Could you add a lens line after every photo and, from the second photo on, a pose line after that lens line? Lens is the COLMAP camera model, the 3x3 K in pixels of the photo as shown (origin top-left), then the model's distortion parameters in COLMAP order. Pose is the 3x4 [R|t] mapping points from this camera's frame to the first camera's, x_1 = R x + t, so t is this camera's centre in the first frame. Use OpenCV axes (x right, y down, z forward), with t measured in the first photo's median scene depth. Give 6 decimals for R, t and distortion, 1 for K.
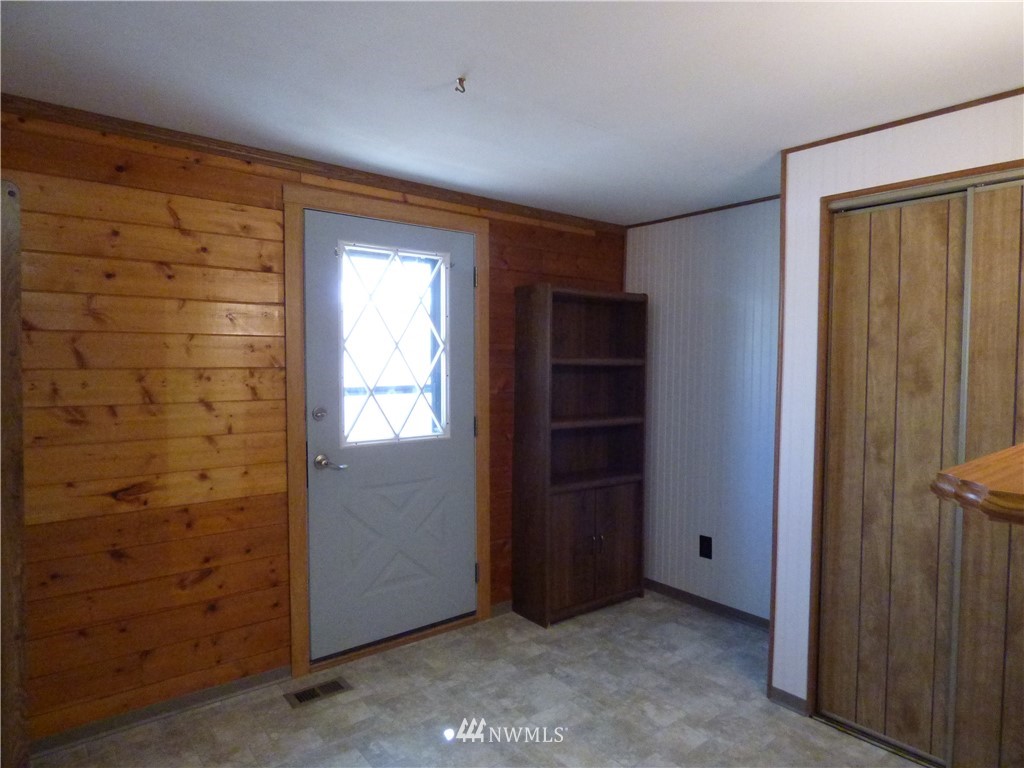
lens RADIAL K [[621.8, 0, 521.8], [0, 621.8, 379.8], [0, 0, 1]] dist [-0.005396, -0.011591]
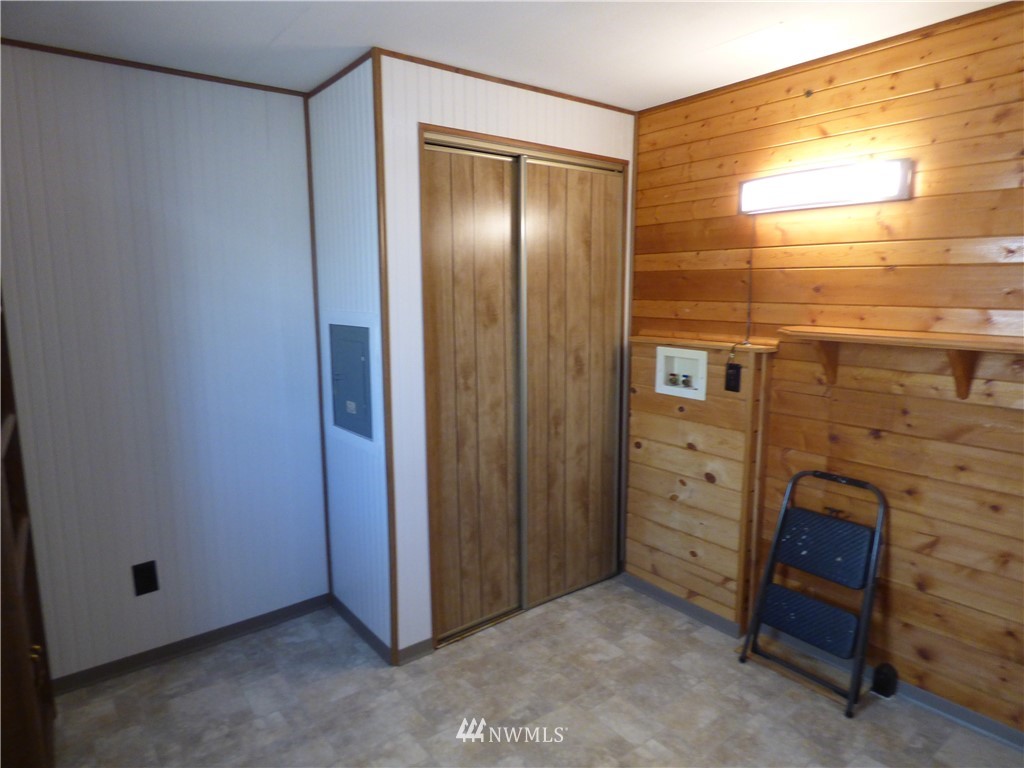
lens RADIAL K [[621.8, 0, 517.9], [0, 621.8, 378.4], [0, 0, 1]] dist [-0.005396, -0.011591]
pose [[0.022869, -0.145209, 0.989137, -0.504513], [0.039337, 0.988760, 0.144245, -0.043255], [-0.998964, 0.035611, 0.028324, 0.857299]]
